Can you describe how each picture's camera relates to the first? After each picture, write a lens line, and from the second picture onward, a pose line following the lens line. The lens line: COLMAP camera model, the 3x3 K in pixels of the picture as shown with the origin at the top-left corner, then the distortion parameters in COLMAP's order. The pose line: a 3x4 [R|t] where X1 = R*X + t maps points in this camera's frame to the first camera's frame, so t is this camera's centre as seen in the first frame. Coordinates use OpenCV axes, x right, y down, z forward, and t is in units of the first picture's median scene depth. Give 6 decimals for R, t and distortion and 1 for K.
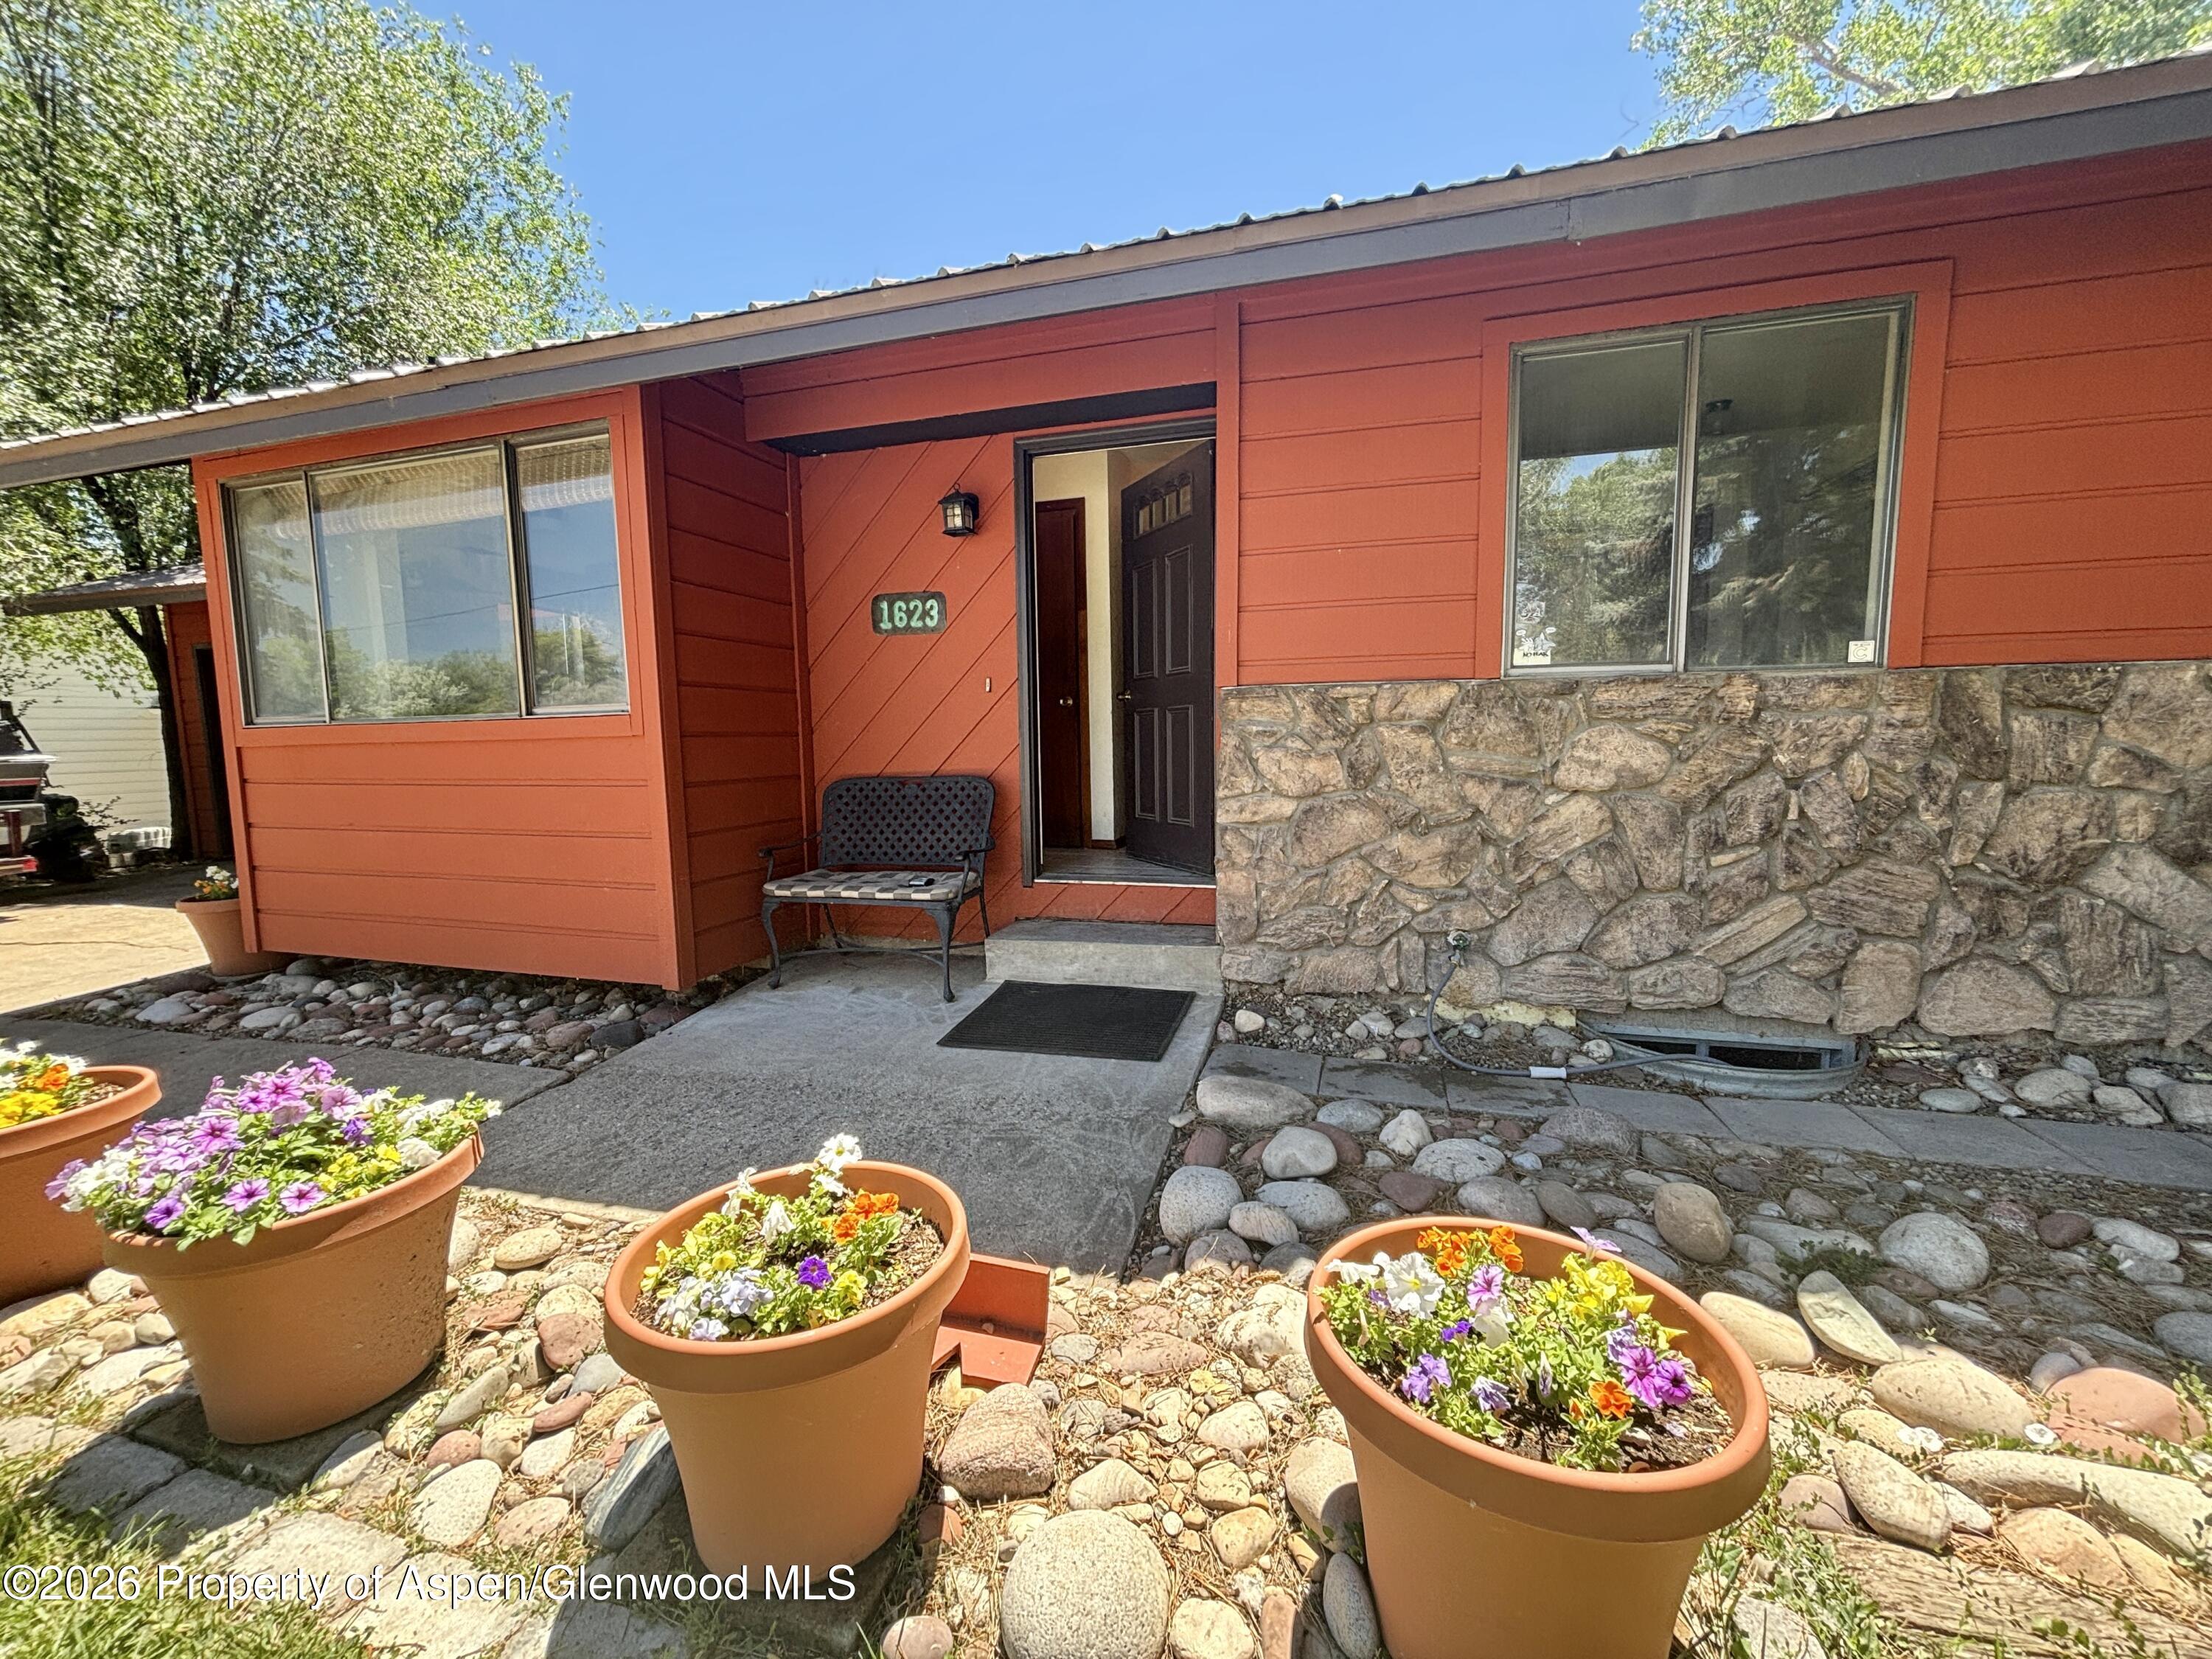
lens RADIAL K [[891.2, 0, 1106.0], [0, 891.2, 829.5], [0, 0, 1]] dist [-0.001741, 0.000373]
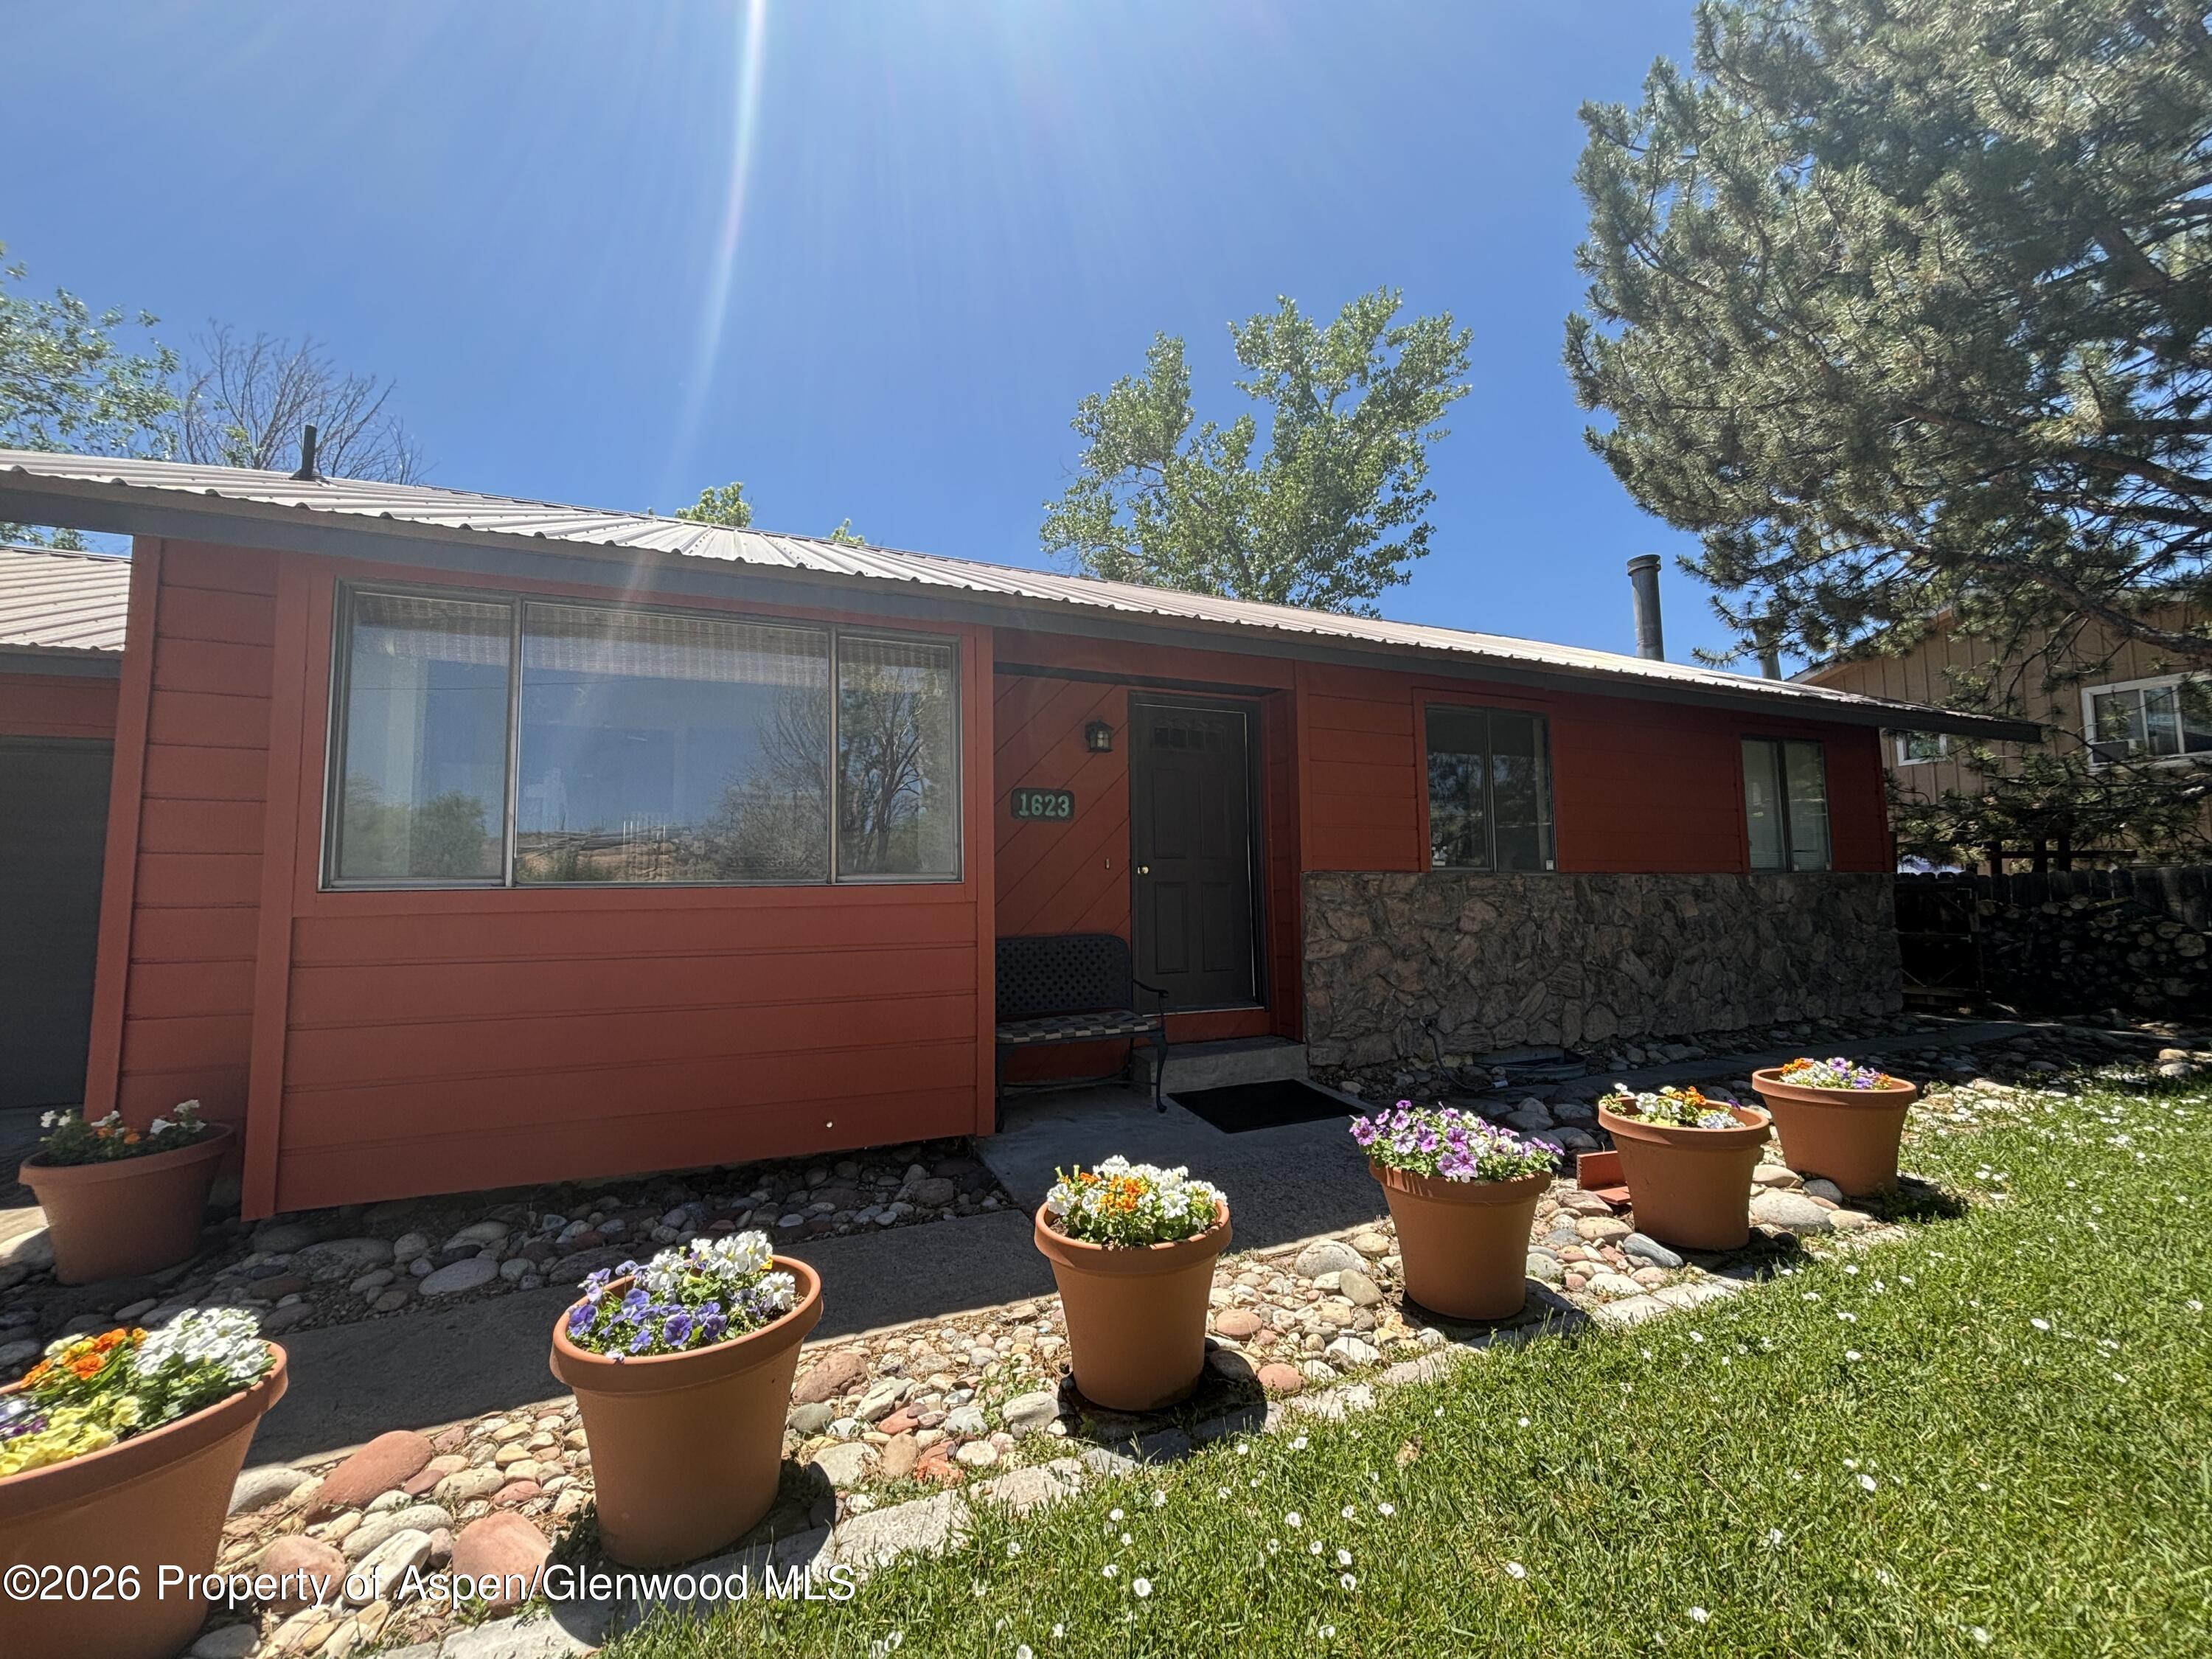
lens RADIAL K [[891.2, 0, 1106.0], [0, 891.2, 829.5], [0, 0, 1]] dist [-0.001741, 0.000373]
pose [[0.769636, 0.060306, 0.635628, -1.193049], [0.072177, 0.980930, -0.180461, 0.025818], [-0.634390, 0.184767, 0.750607, 0.029655]]
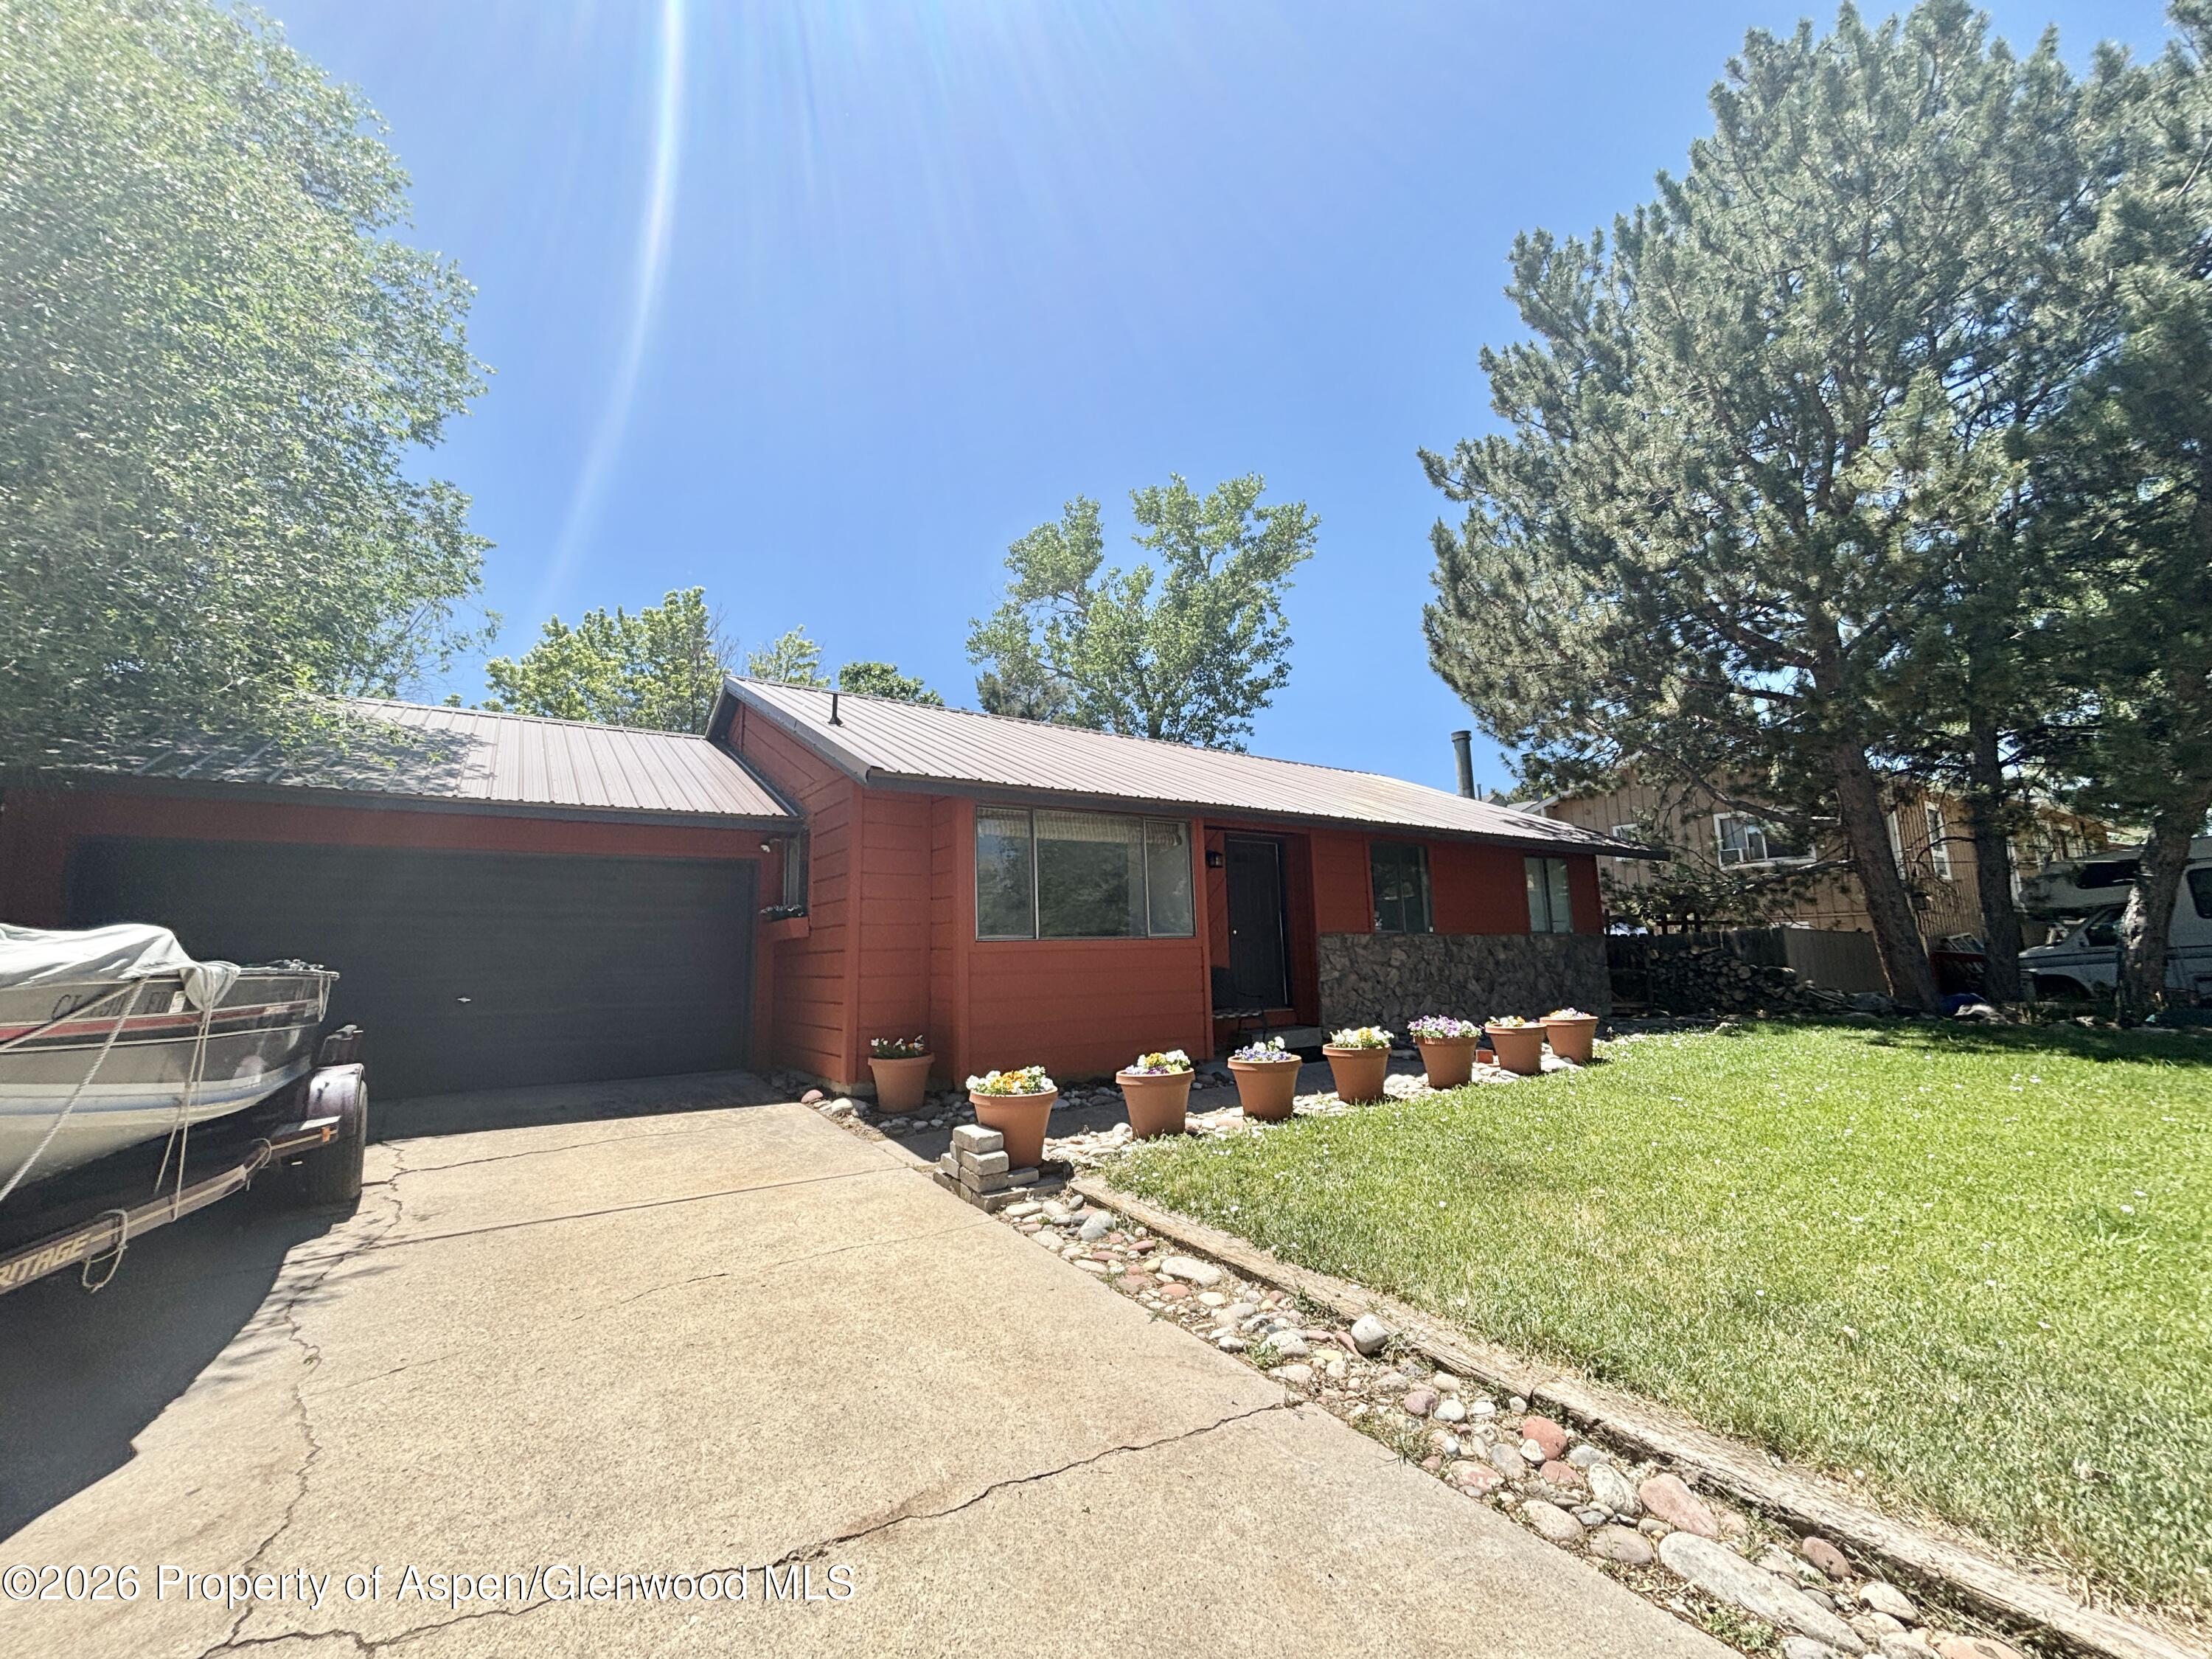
lens RADIAL K [[912.3, 0, 1106.0], [0, 912.3, 829.5], [0, 0, 1]] dist [-0.000101, -0.000079]
pose [[0.624783, 0.121827, 0.771236, -2.734019], [0.104356, 0.965861, -0.237110, 0.152094], [-0.773793, 0.228626, 0.590740, -0.305717]]
